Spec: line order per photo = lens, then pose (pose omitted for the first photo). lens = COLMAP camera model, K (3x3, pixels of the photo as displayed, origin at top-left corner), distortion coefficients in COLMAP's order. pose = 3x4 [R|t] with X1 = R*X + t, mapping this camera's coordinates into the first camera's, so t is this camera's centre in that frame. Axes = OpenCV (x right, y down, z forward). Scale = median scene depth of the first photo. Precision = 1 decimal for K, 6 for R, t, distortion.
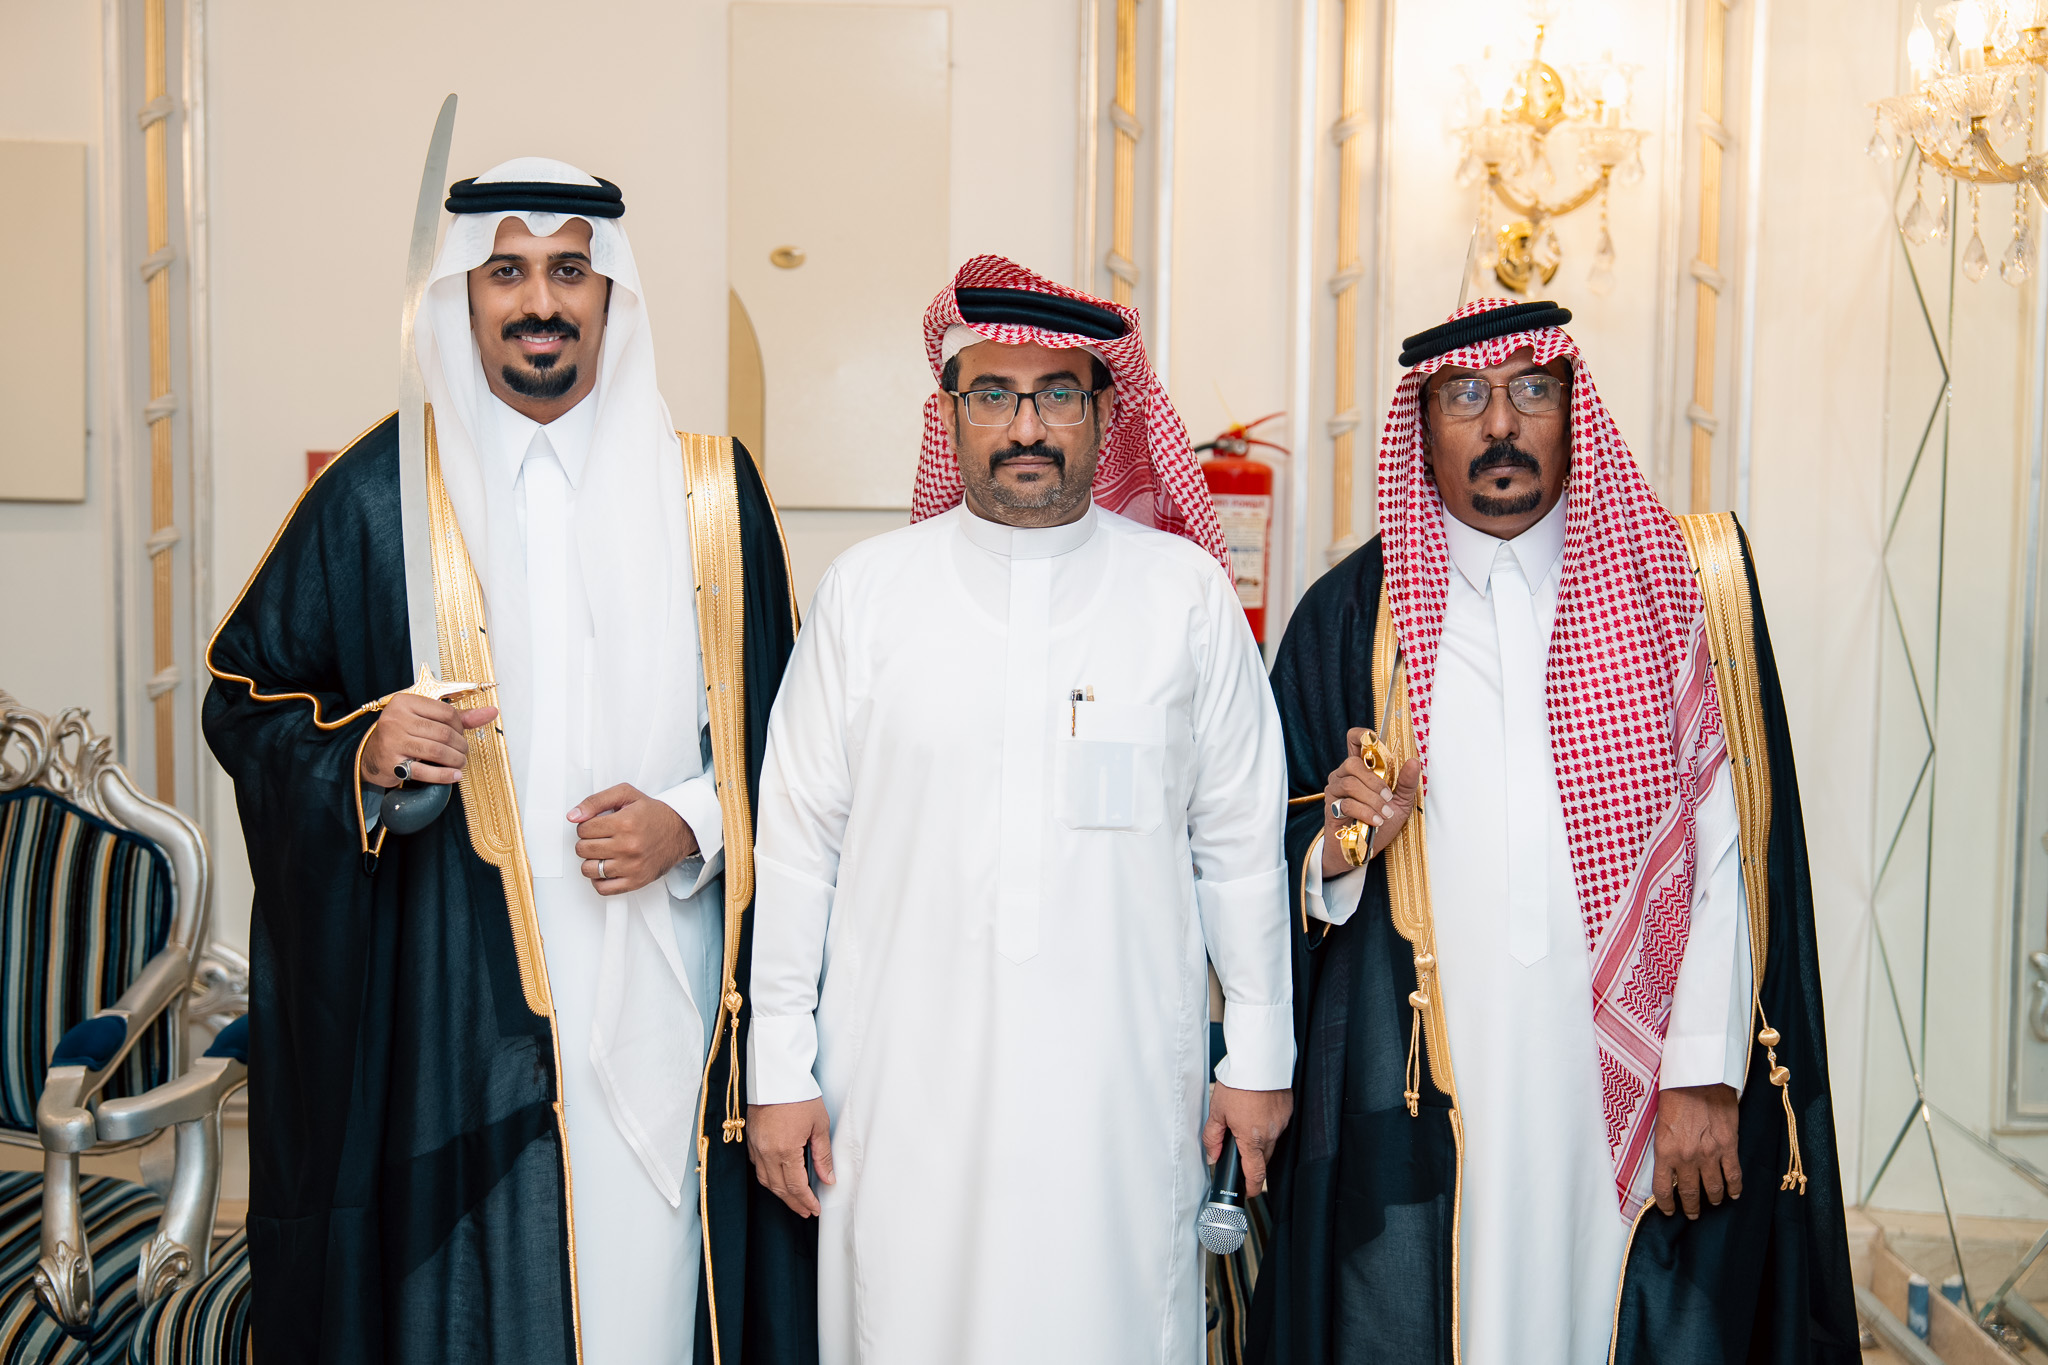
lens RADIAL K [[2621.2, 0, 1053.8], [0, 2621.2, 684.9], [0, 0, 1]] dist [0.008463, 0.023134]
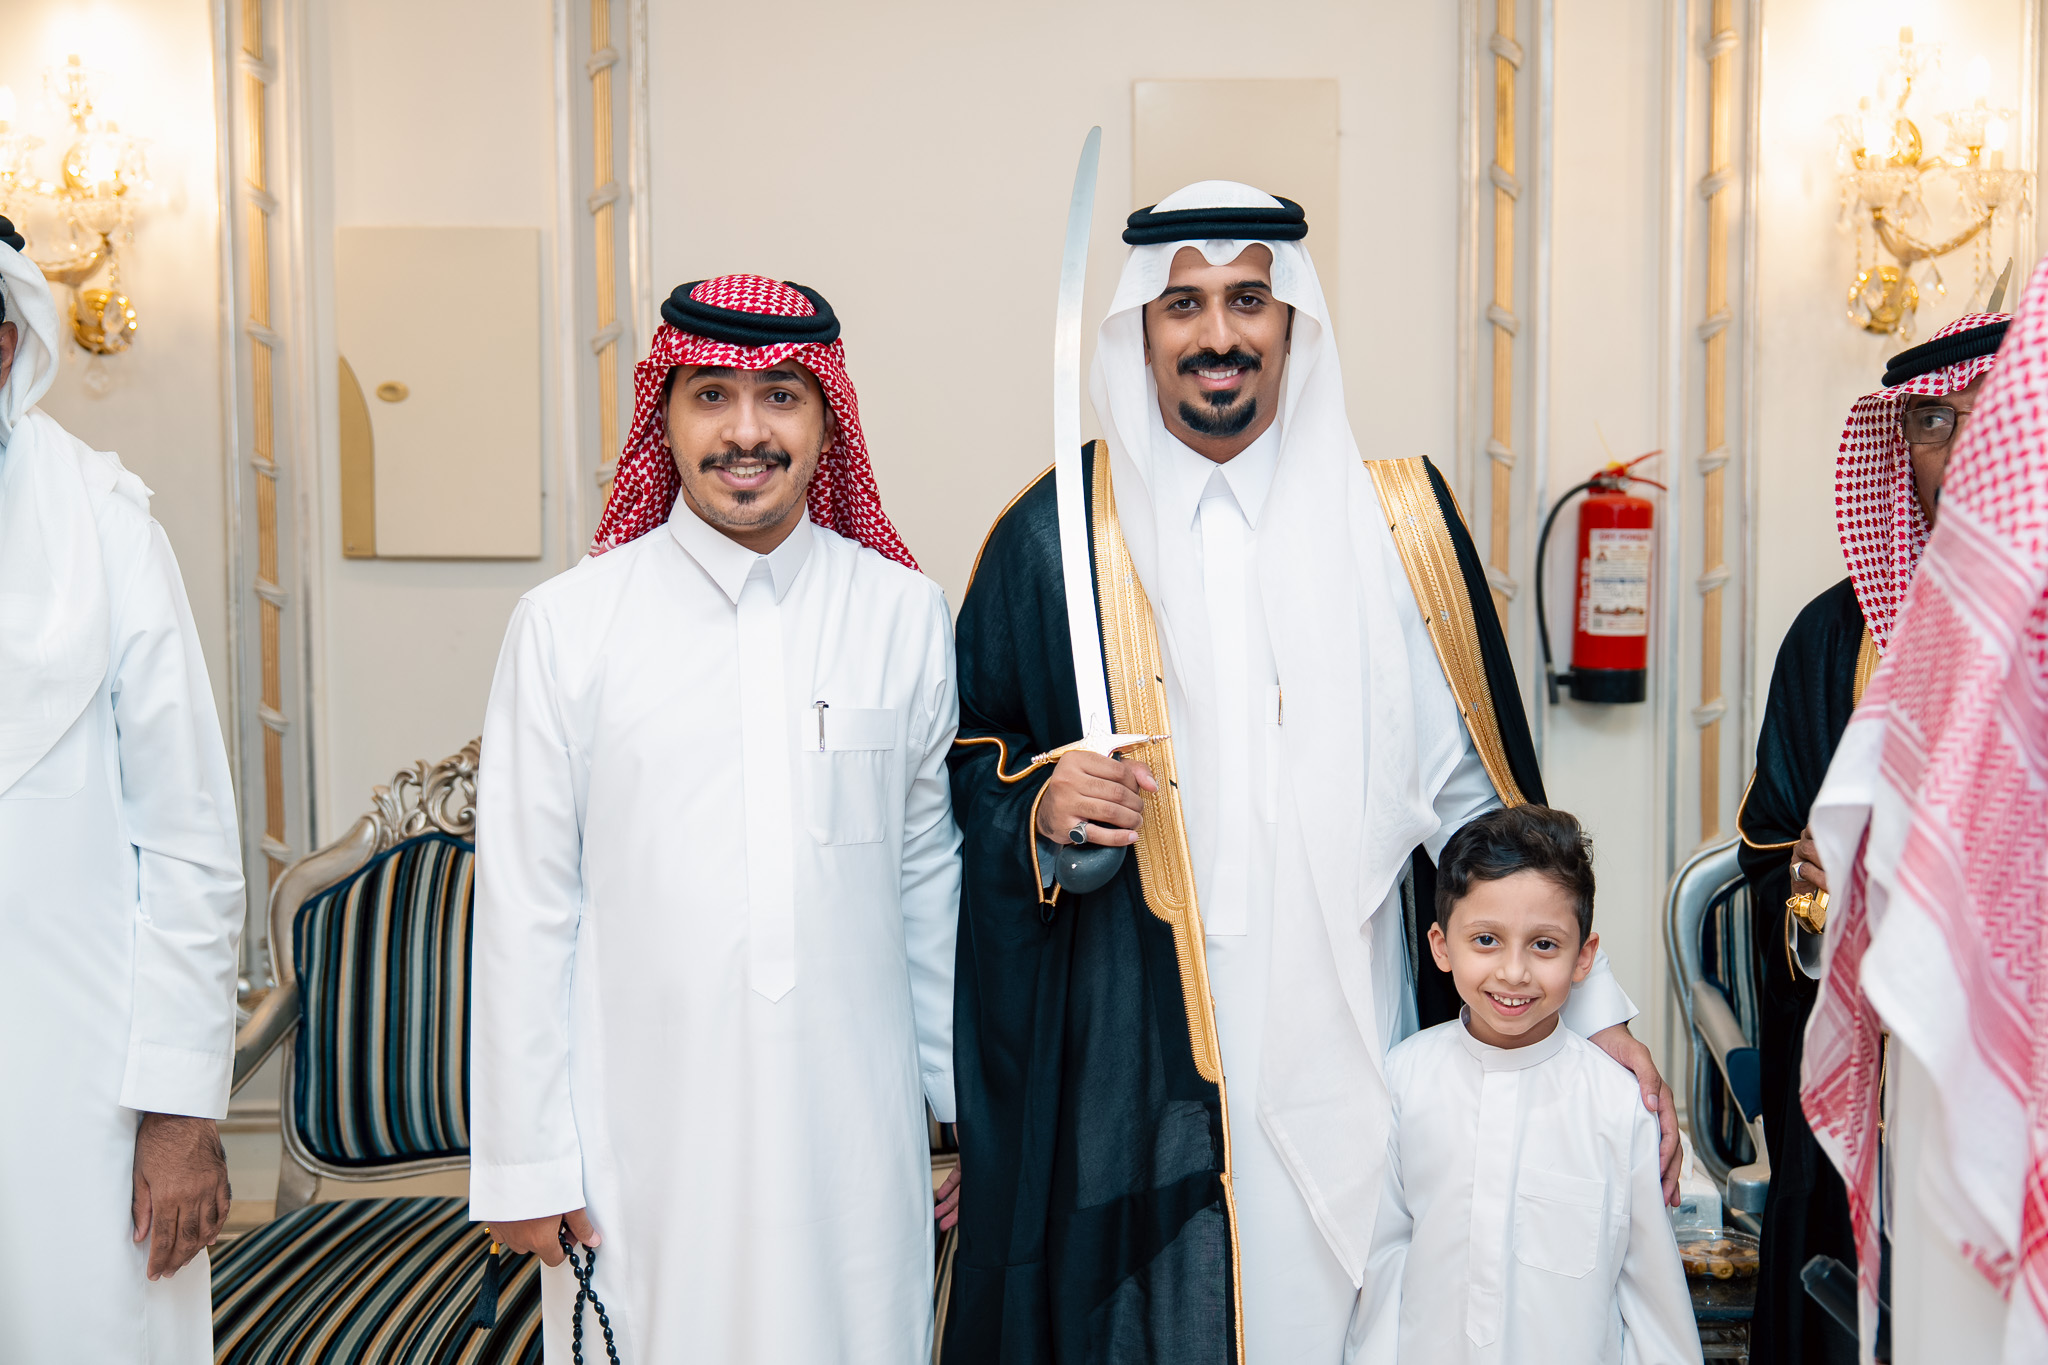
lens RADIAL K [[2117.1, 0, 1029.6], [0, 2117.1, 683.7], [0, 0, 1]] dist [-0.001237, 0.019627]
pose [[0.999146, -0.018082, -0.037157, -0.137760], [0.017823, 0.999815, -0.007299, -0.008059], [0.037282, 0.006630, 0.999283, 0.135405]]
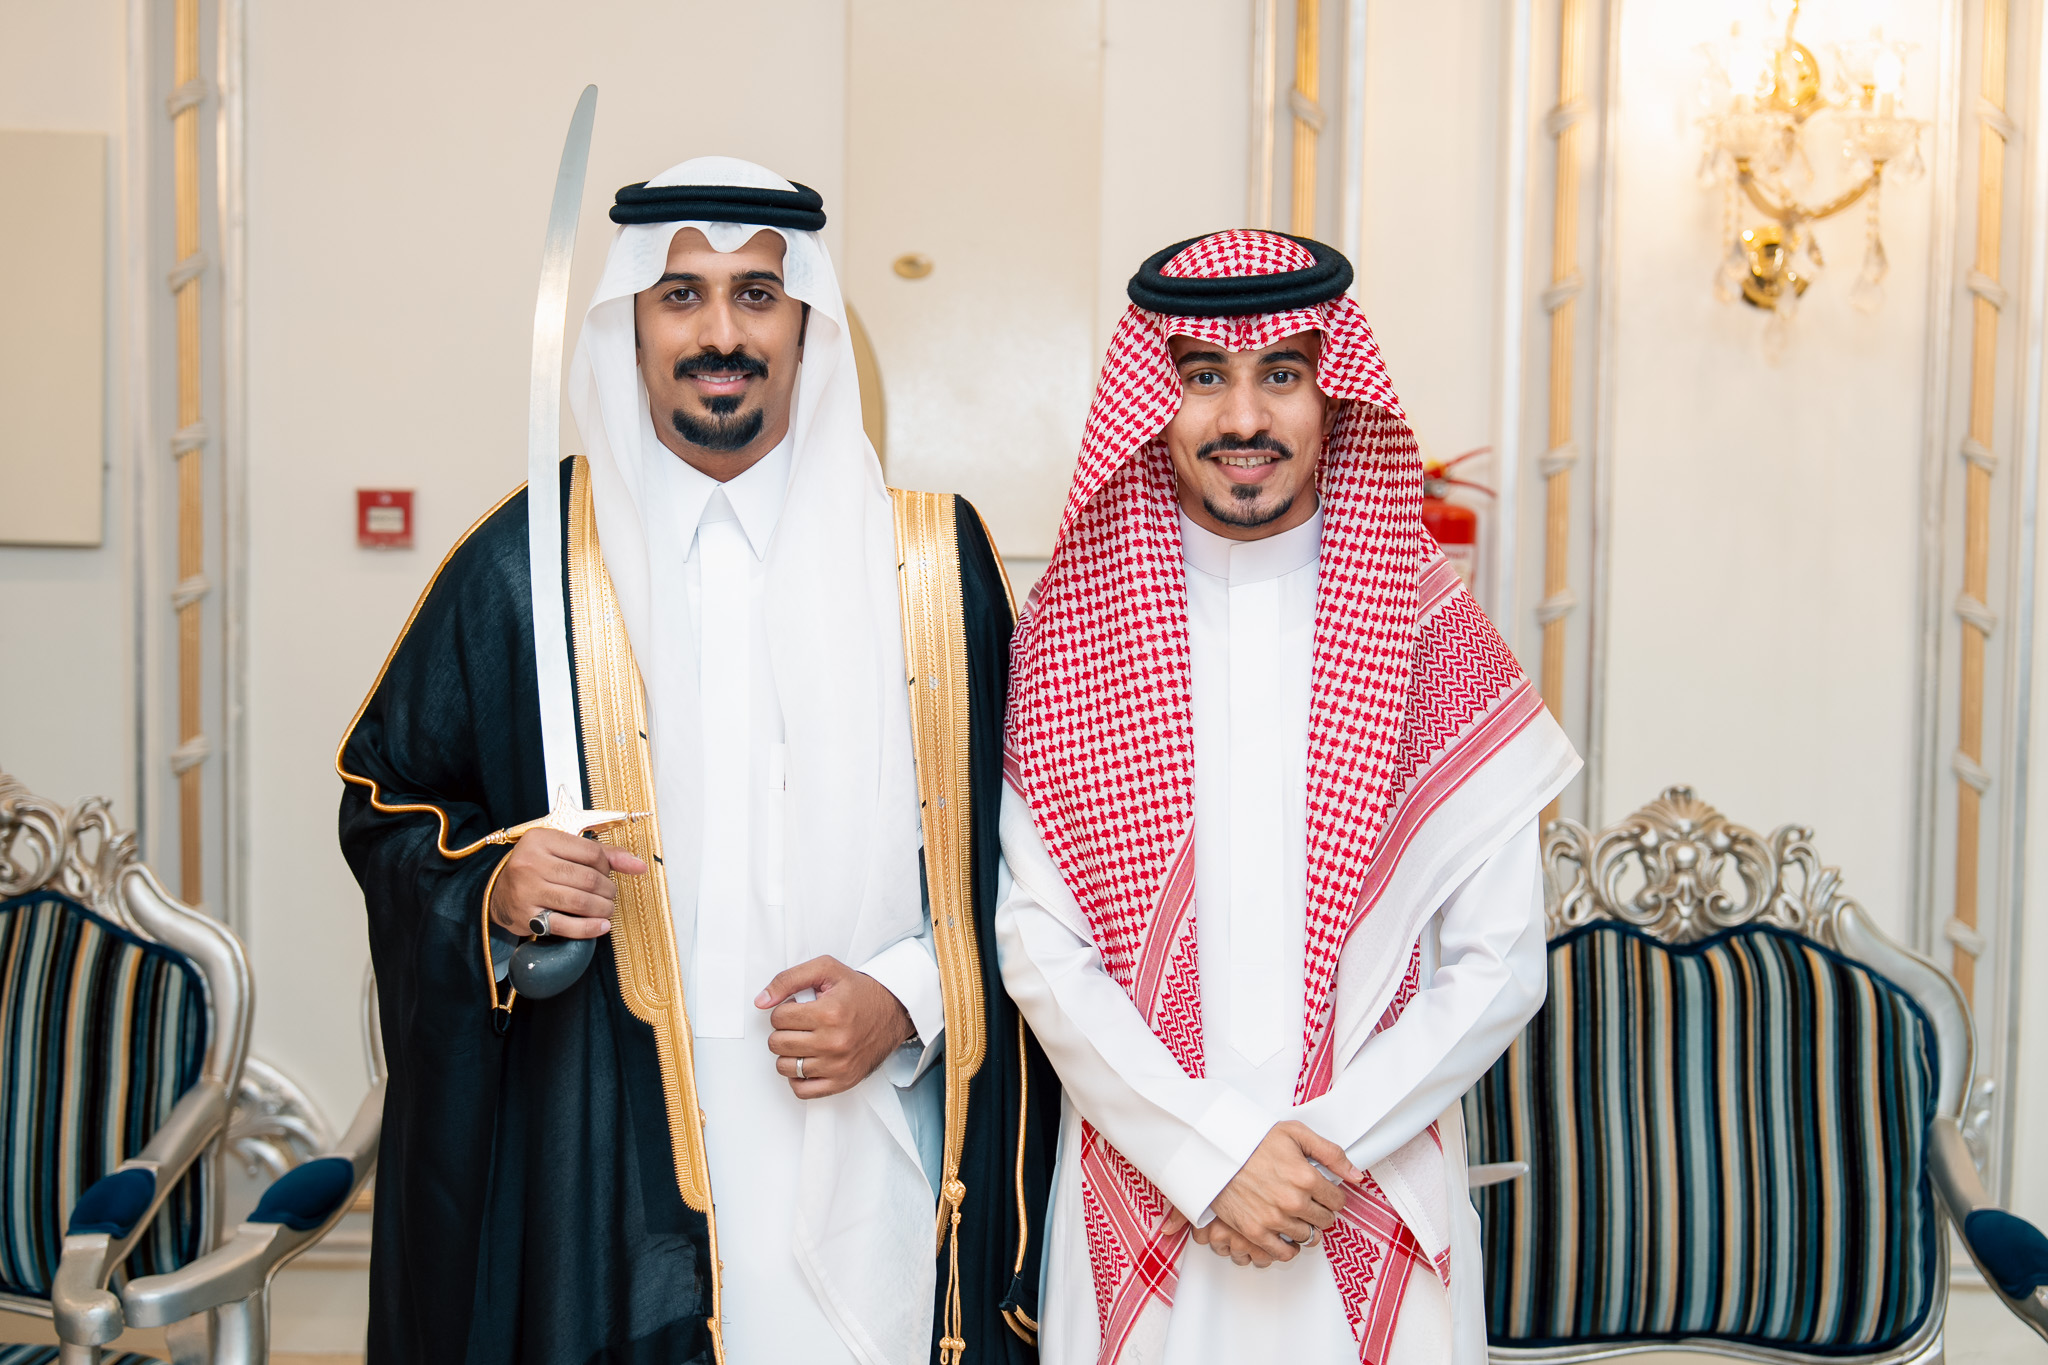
lens RADIAL K [[2813.5, 0, 1016.2], [0, 2813.5, 688.7], [0, 0, 1]] dist [0.007947, 0.033597]
pose [[0.999815, 0.004732, -0.018656, -0.049980], [-0.004883, 0.999956, -0.008043, -0.016967], [0.018617, 0.008133, 0.999794, 0.076800]]
